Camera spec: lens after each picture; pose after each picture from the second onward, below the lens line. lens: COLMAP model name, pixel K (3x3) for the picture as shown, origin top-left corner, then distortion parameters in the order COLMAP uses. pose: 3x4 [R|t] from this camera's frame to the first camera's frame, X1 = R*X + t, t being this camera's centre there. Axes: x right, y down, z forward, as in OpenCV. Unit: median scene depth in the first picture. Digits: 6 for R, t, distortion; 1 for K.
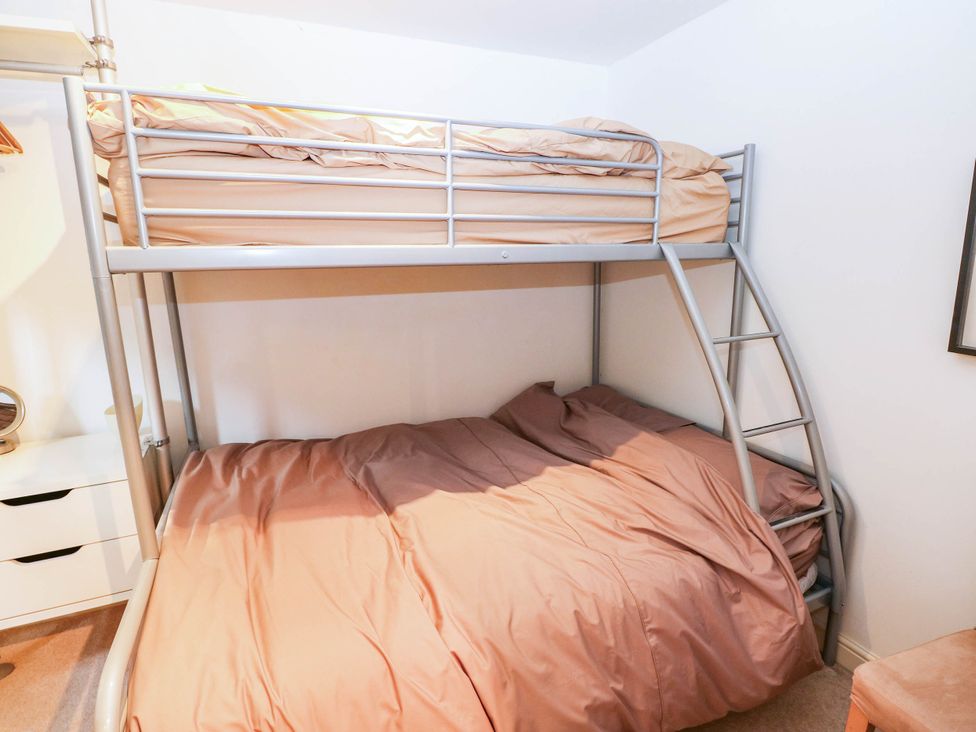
lens RADIAL K [[518.2, 0, 489.9], [0, 518.2, 365.8], [0, 0, 1]] dist [-0.000323, -0.012621]
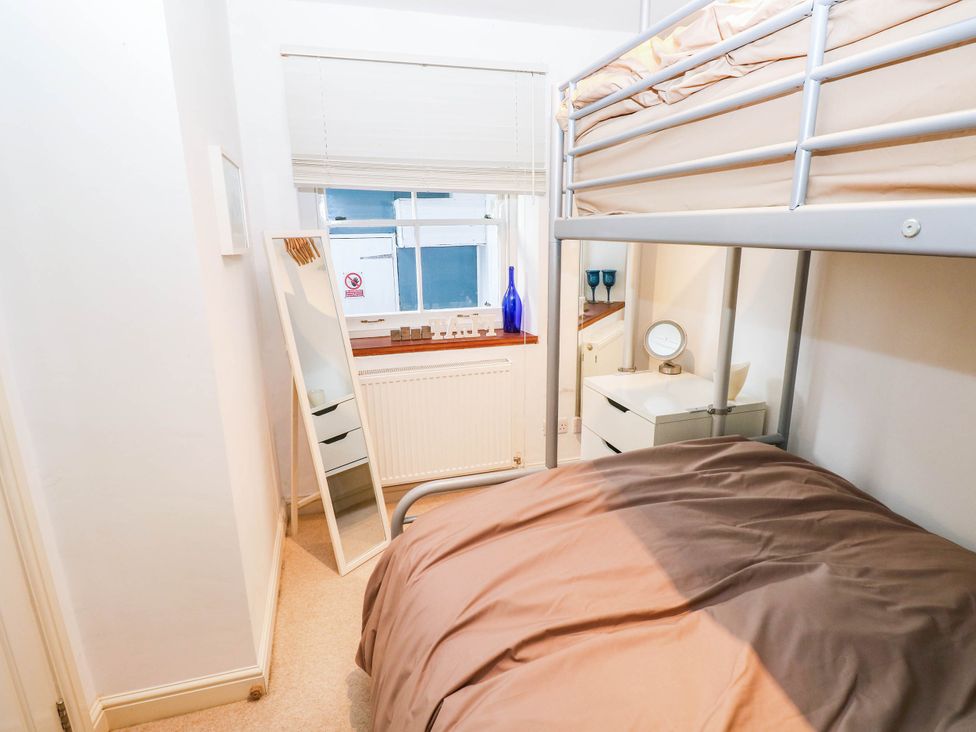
lens RADIAL K [[518.2, 0, 486.6], [0, 518.2, 362.5], [0, 0, 1]] dist [-0.000323, -0.012621]
pose [[-0.121179, 0.262240, -0.957364, 0.436338], [-0.200853, 0.938043, 0.282371, -0.166658], [0.972098, 0.226507, -0.060999, 0.747758]]
